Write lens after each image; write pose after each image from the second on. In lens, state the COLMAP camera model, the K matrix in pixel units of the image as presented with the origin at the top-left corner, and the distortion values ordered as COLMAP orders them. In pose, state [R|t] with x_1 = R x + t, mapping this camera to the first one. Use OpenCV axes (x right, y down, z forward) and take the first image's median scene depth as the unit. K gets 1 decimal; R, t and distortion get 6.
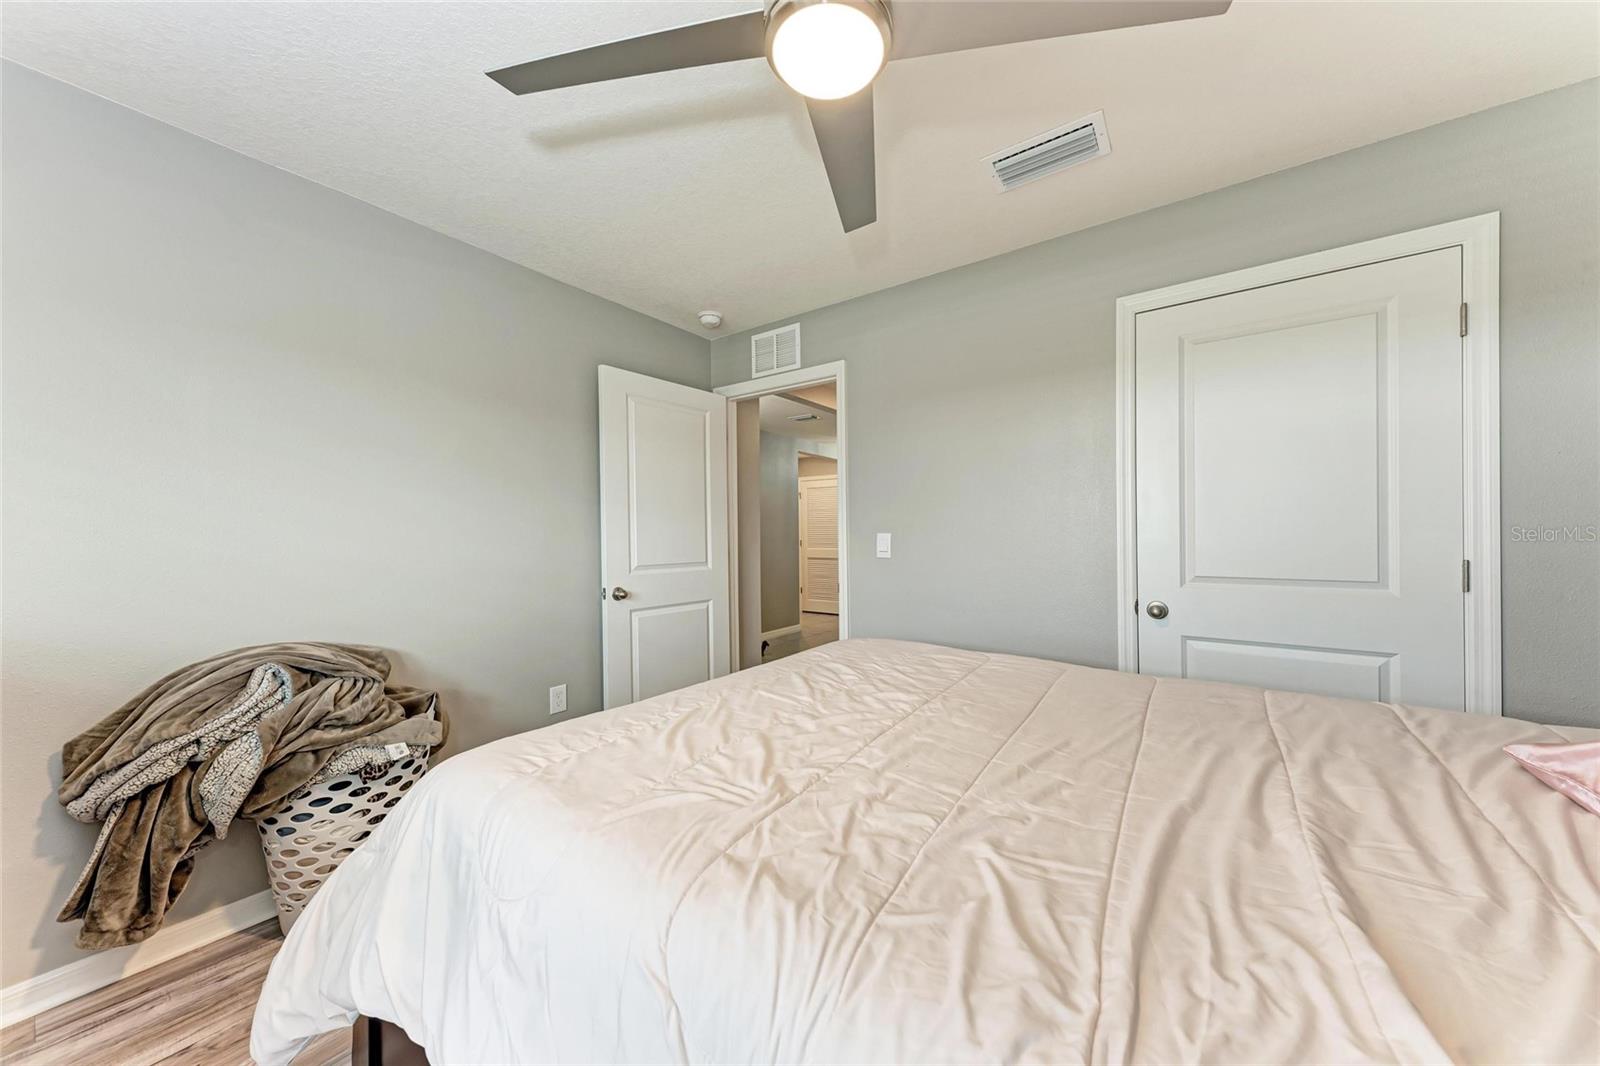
lens RADIAL K [[548.9, 0, 801.8], [0, 548.9, 537.1], [0, 0, 1]] dist [0.012249, -0.002466]
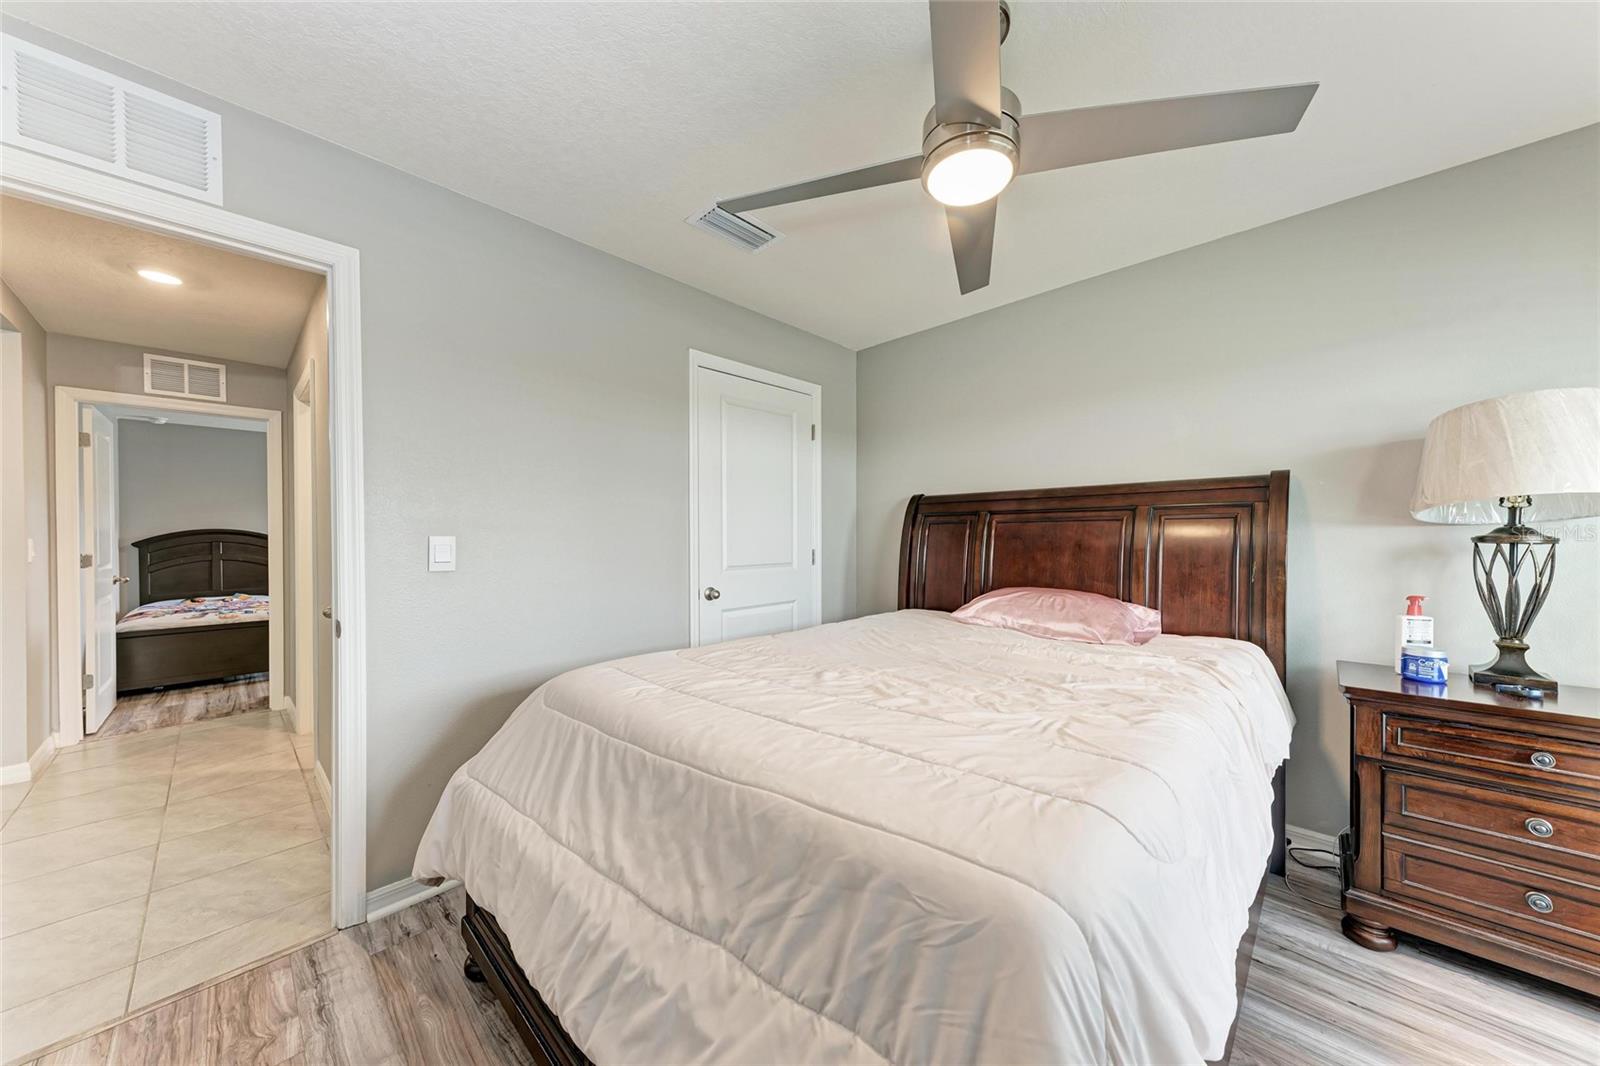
lens RADIAL K [[548.9, 0, 803.9], [0, 548.9, 533.1], [0, 0, 1]] dist [0.012249, -0.002466]
pose [[0.128683, 0.014854, 0.991575, -0.646759], [0.018778, 0.999672, -0.017412, 0.013730], [-0.991508, 0.020860, 0.128362, 0.619047]]
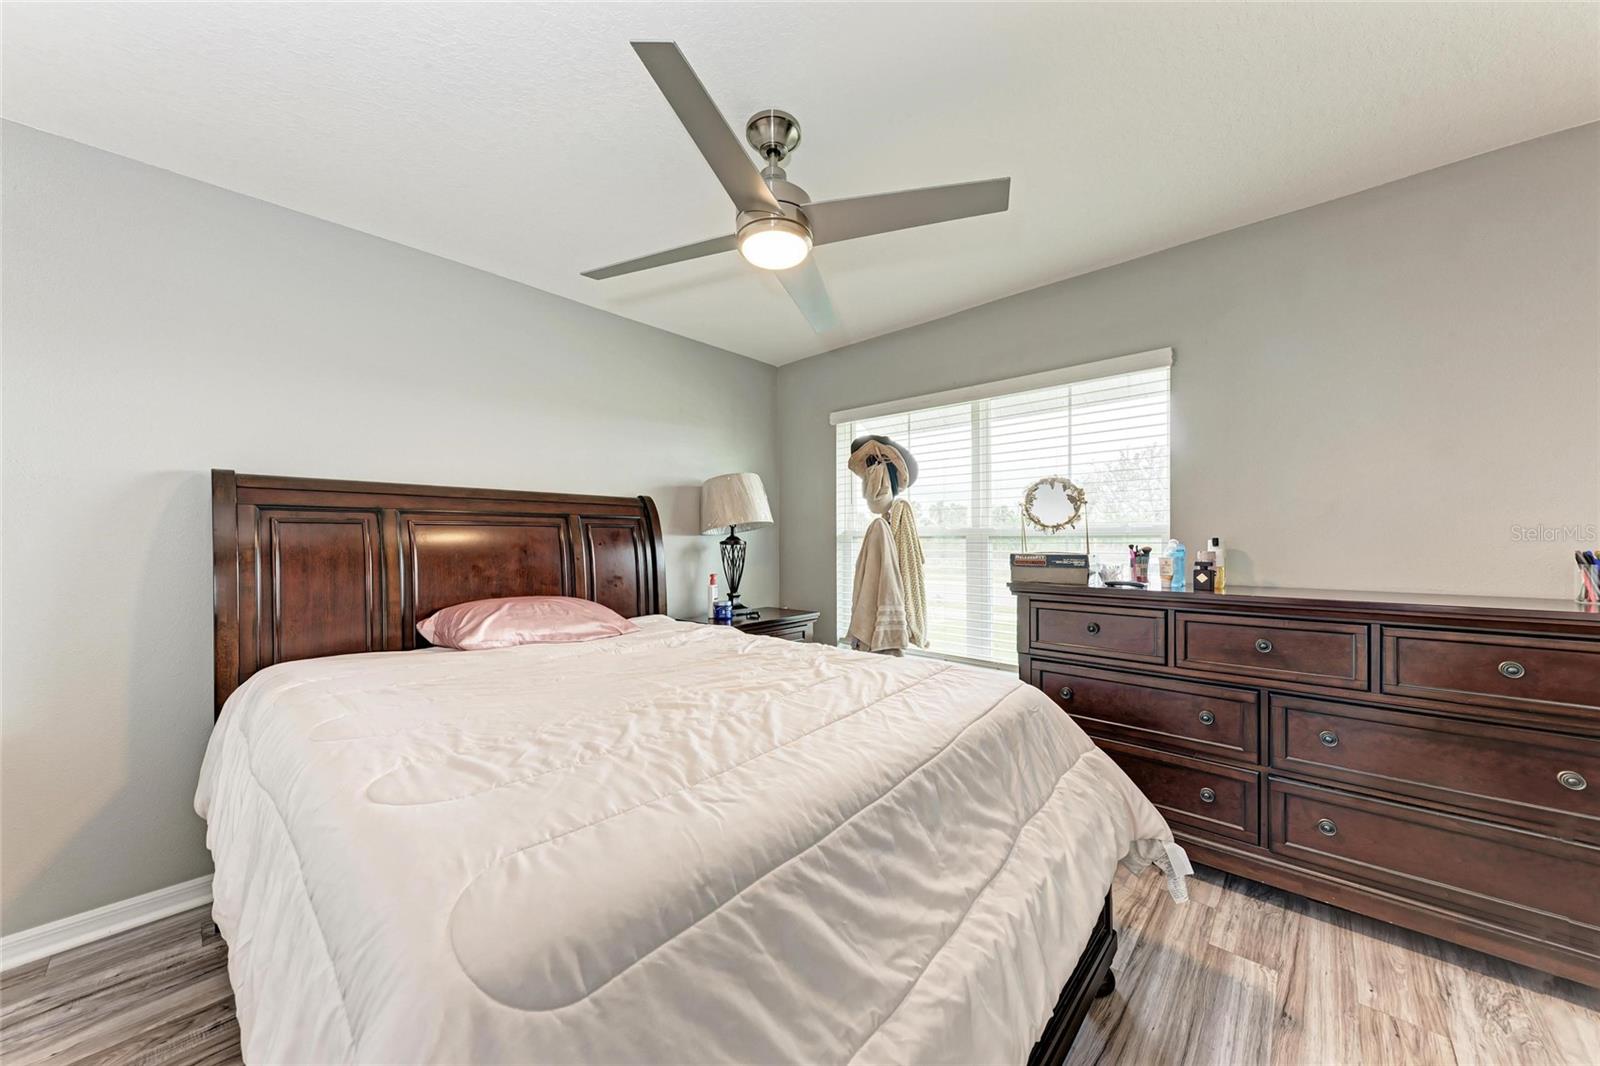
lens RADIAL K [[569.5, 0, 800.8], [0, 569.5, 540.2], [0, 0, 1]] dist [0.012004, -0.000004]
pose [[-0.995902, 0.013901, 0.089366, -0.081576], [0.015197, 0.999789, 0.013840, 0.000800], [-0.089154, 0.015141, -0.995903, 1.336996]]
